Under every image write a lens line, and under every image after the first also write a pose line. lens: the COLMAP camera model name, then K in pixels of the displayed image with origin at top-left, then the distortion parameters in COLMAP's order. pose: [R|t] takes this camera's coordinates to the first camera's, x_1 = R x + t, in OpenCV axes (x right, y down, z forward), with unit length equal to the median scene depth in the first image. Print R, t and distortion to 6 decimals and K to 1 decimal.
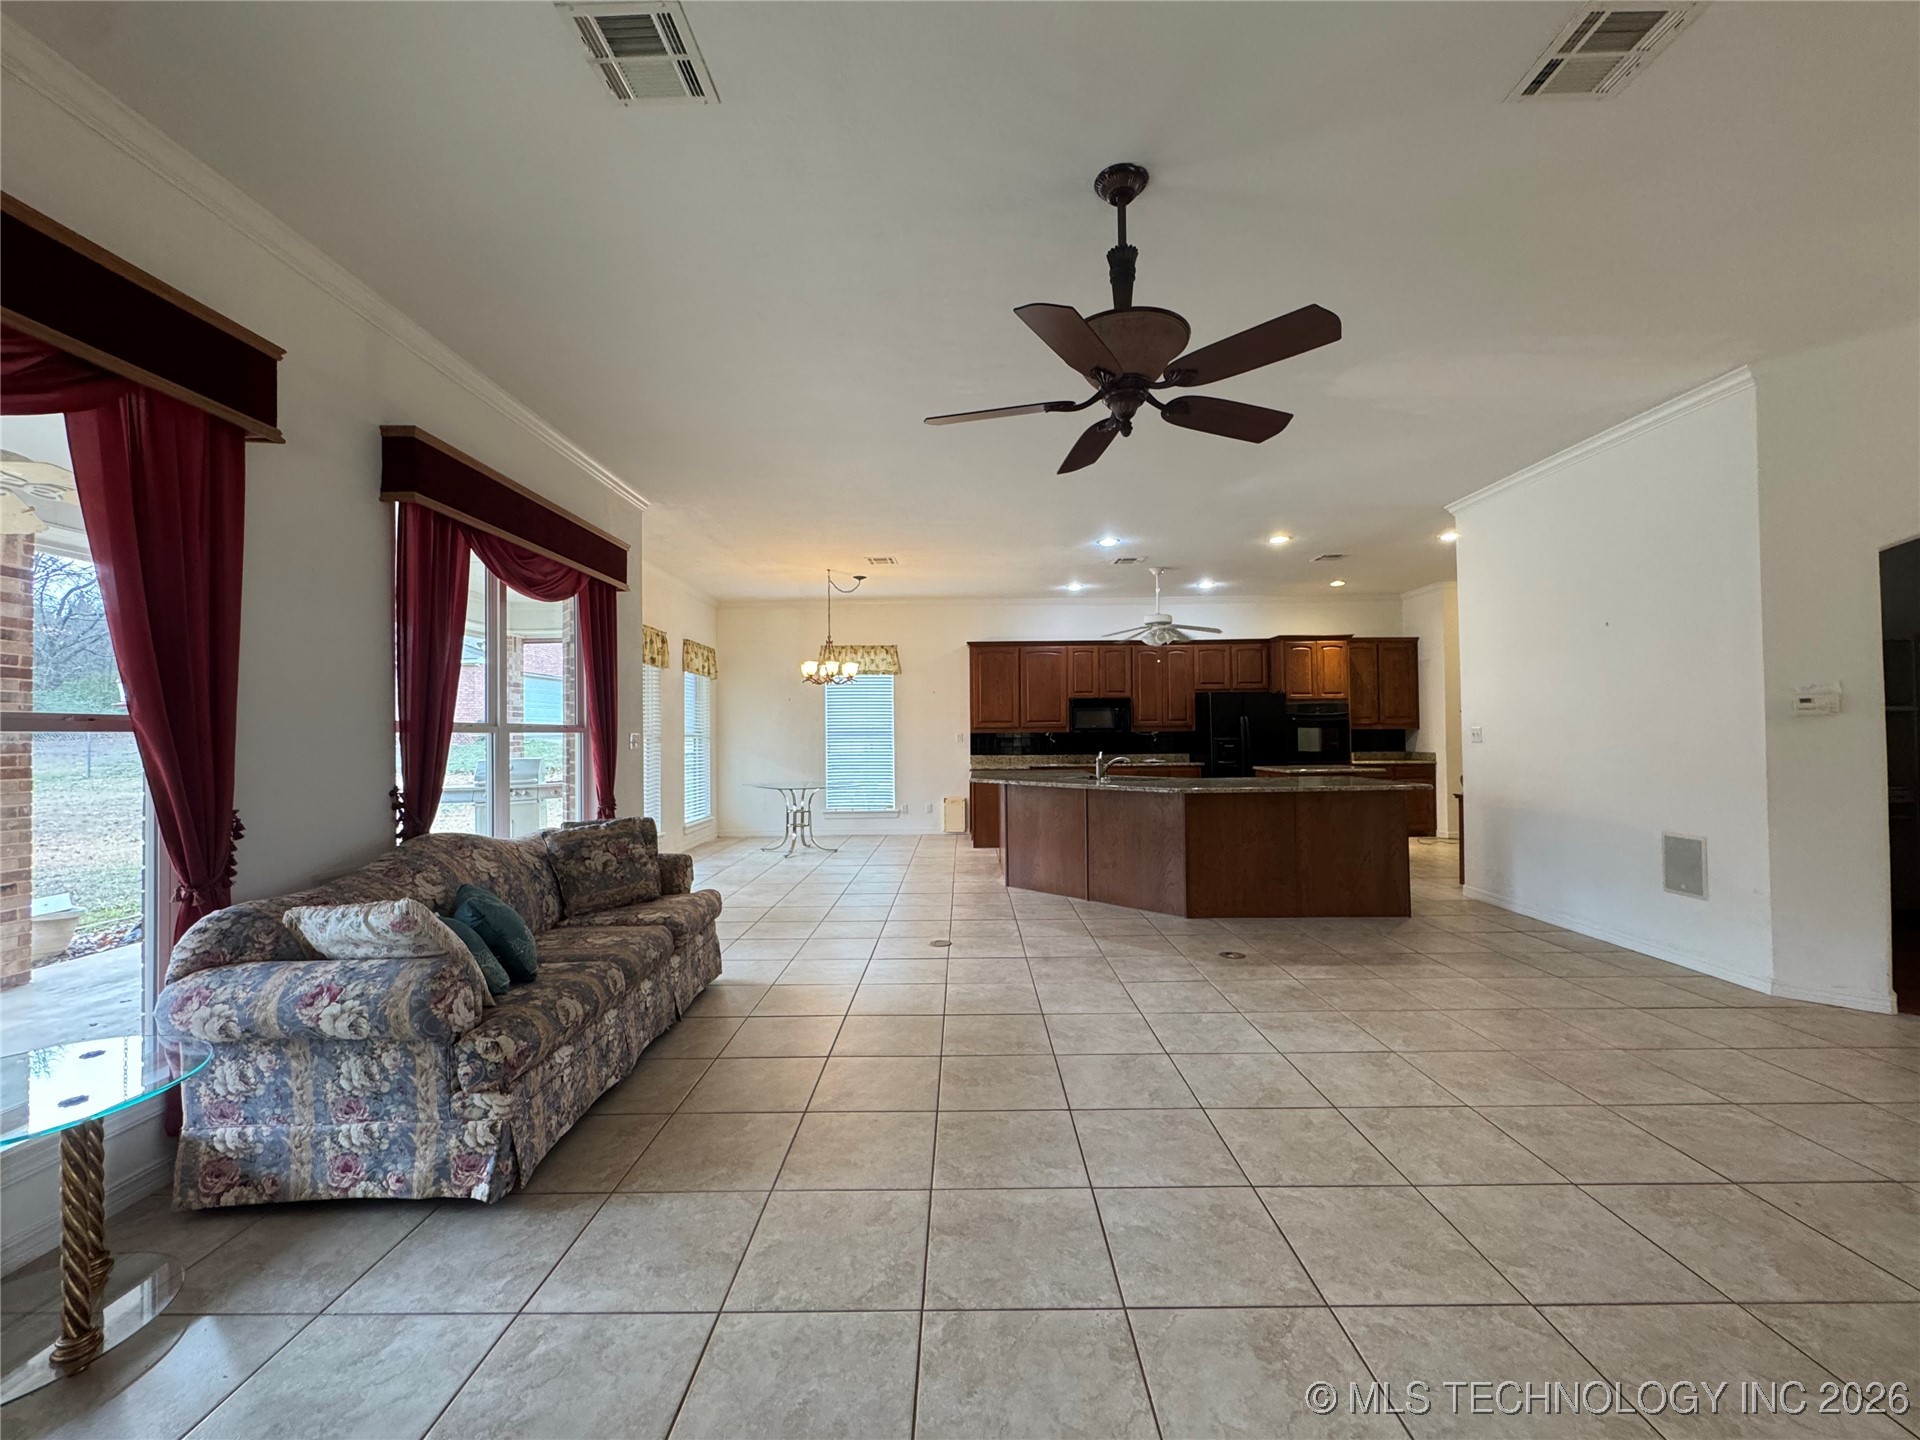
lens RADIAL K [[764.1, 0, 959.0], [0, 764.1, 719.0], [0, 0, 1]] dist [-0.004171, 0.000188]
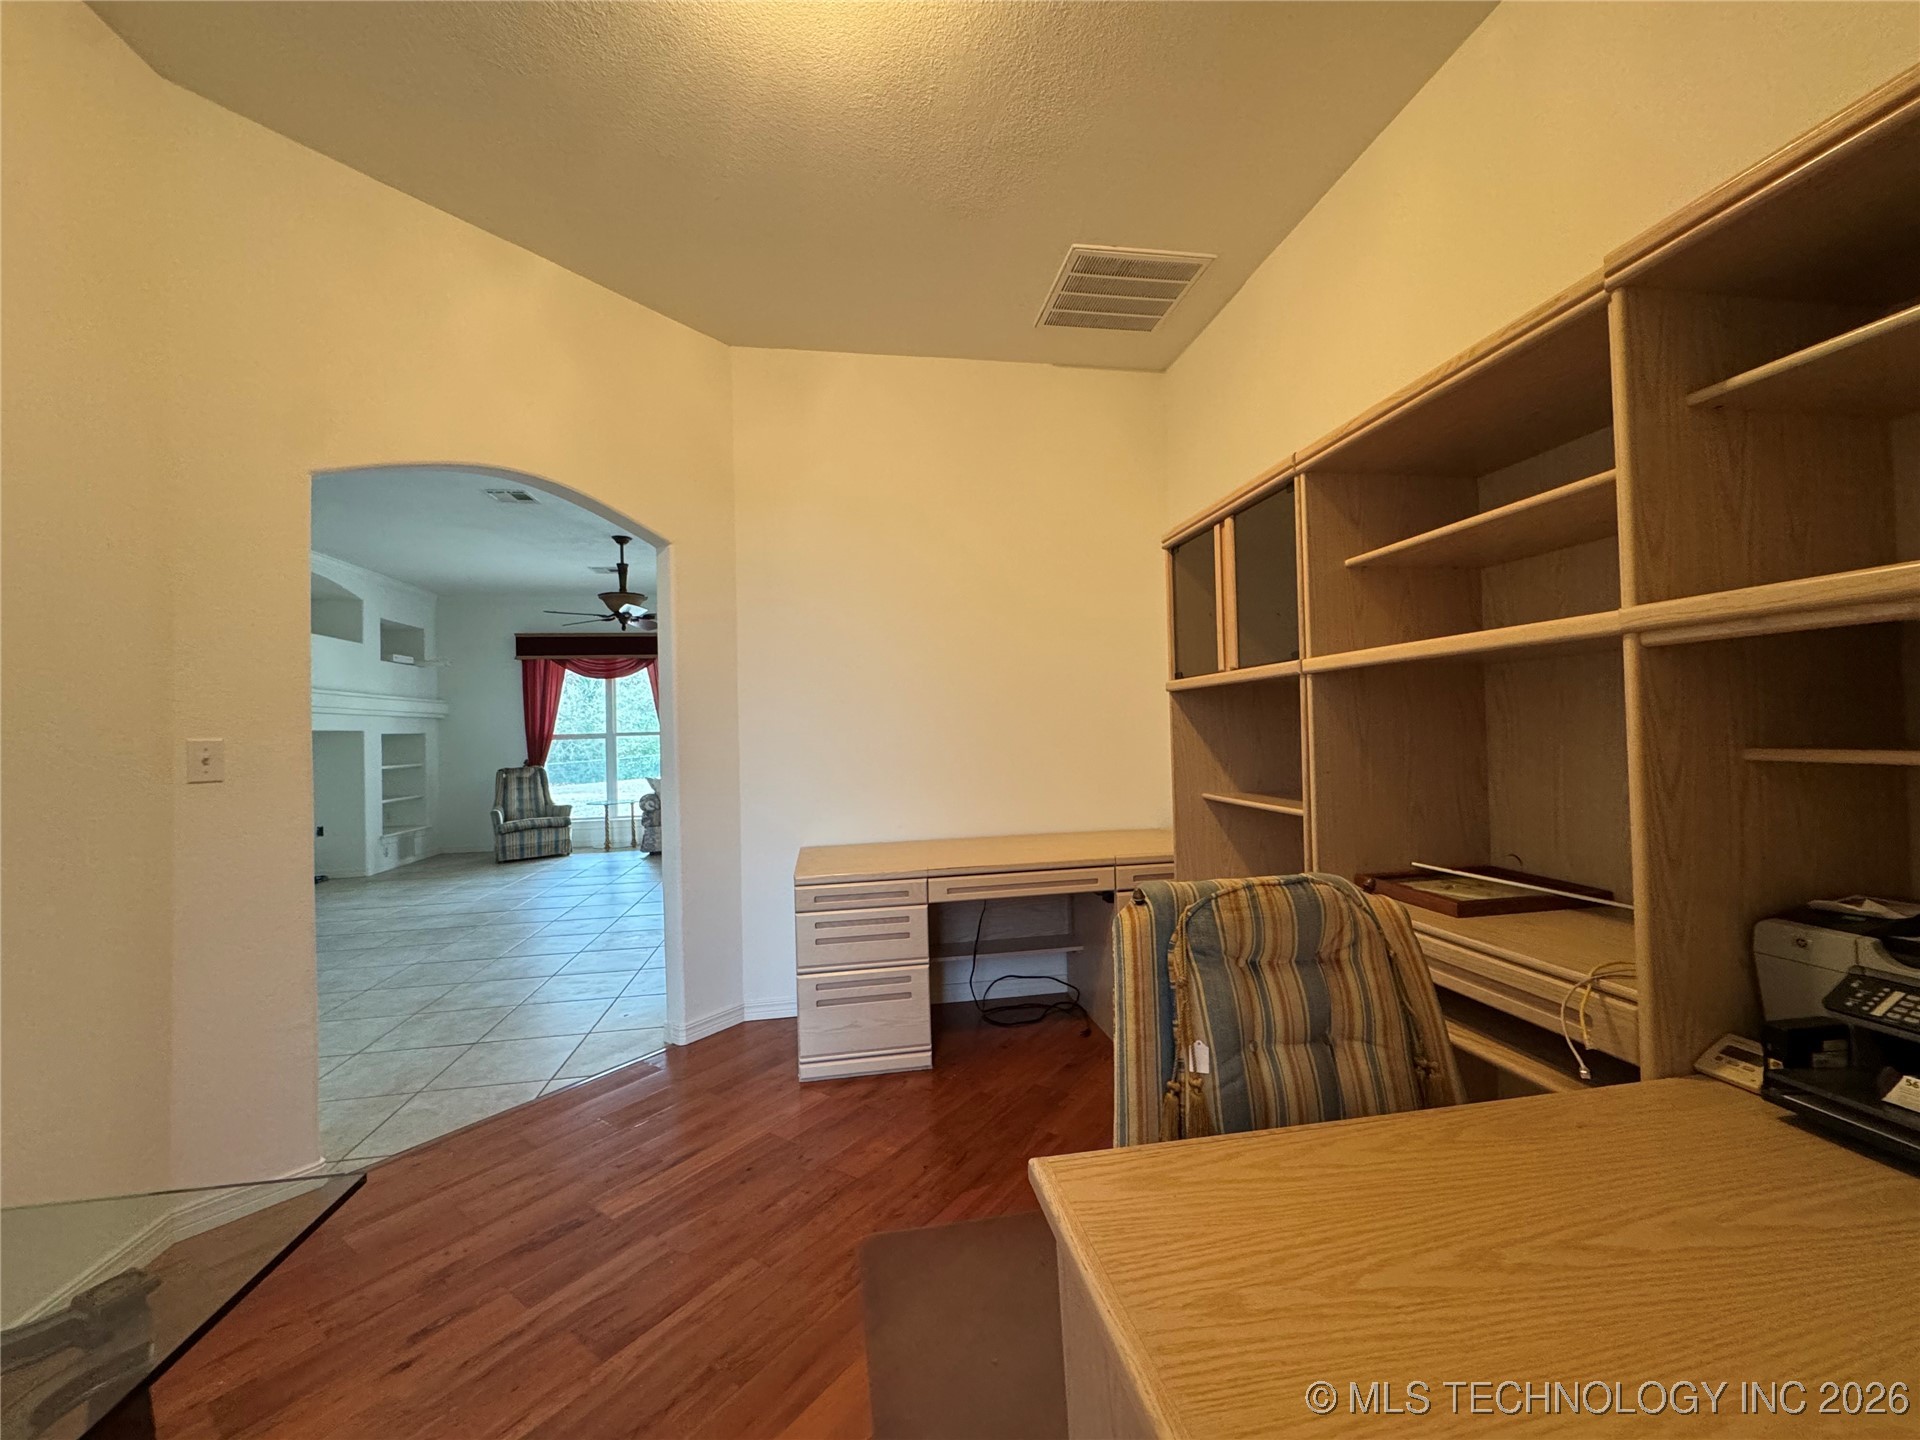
lens RADIAL K [[764.1, 0, 959.0], [0, 764.1, 719.0], [0, 0, 1]] dist [-0.004171, 0.000188]
pose [[0.171866, -0.009003, -0.985079, 0.799197], [0.046637, 0.998911, -0.000993, 0.000598], [0.984016, -0.045770, 0.172099, 0.433357]]
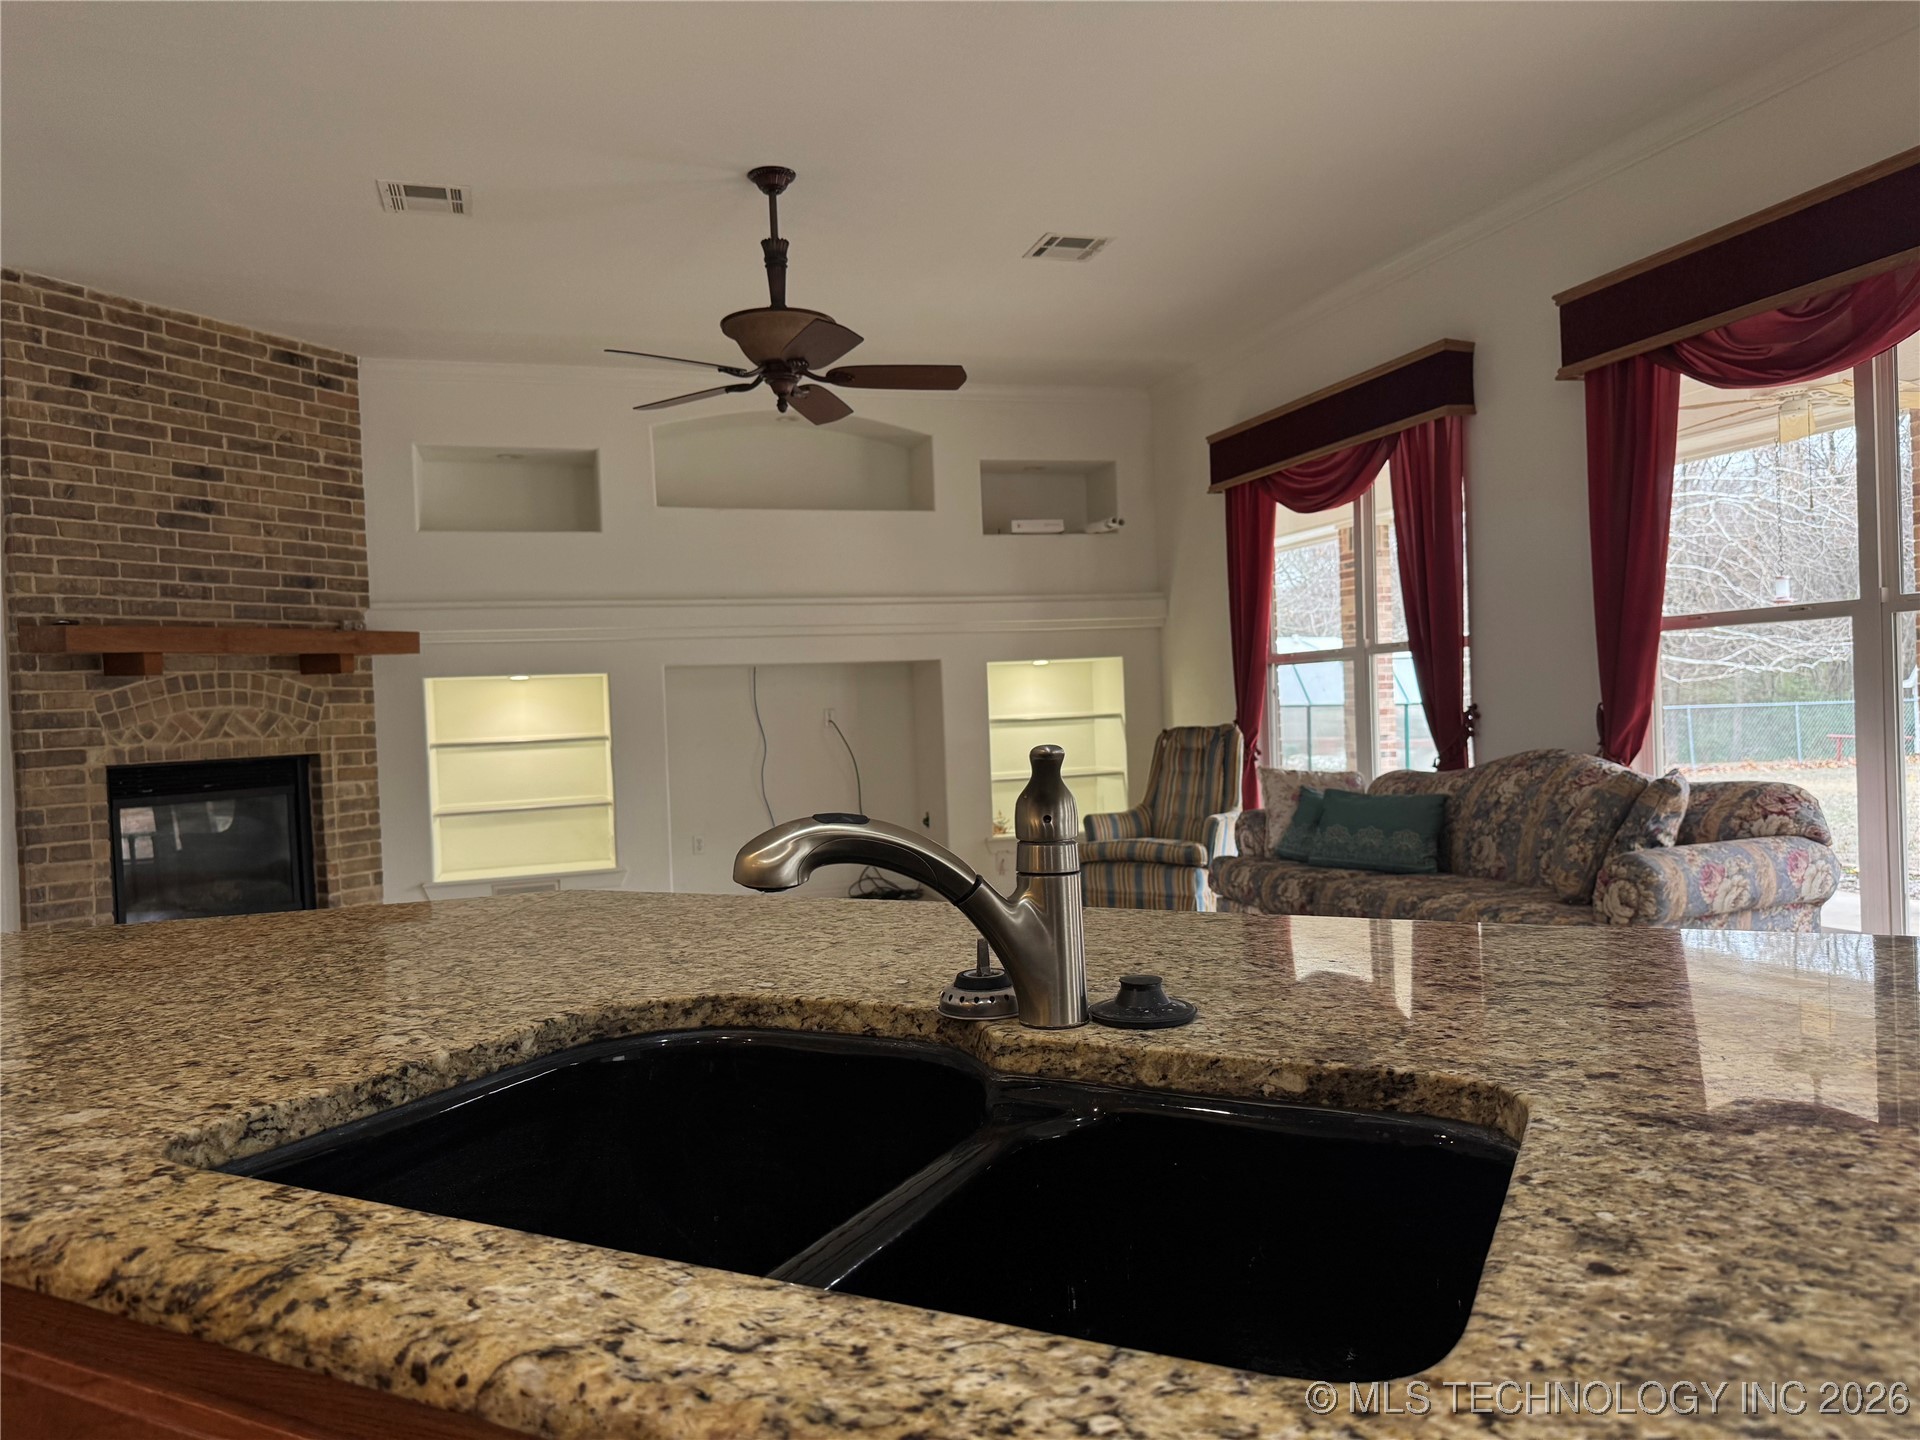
lens RADIAL K [[1346.7, 0, 946.2], [0, 1346.7, 725.5], [0, 0, 1]] dist [0.112415, -0.171994]
pose [[-0.948458, 0.055165, -0.312066, 0.161422], [0.058595, 0.998281, -0.001617, 0.026092], [0.311440, -0.019819, -0.950059, 0.751354]]
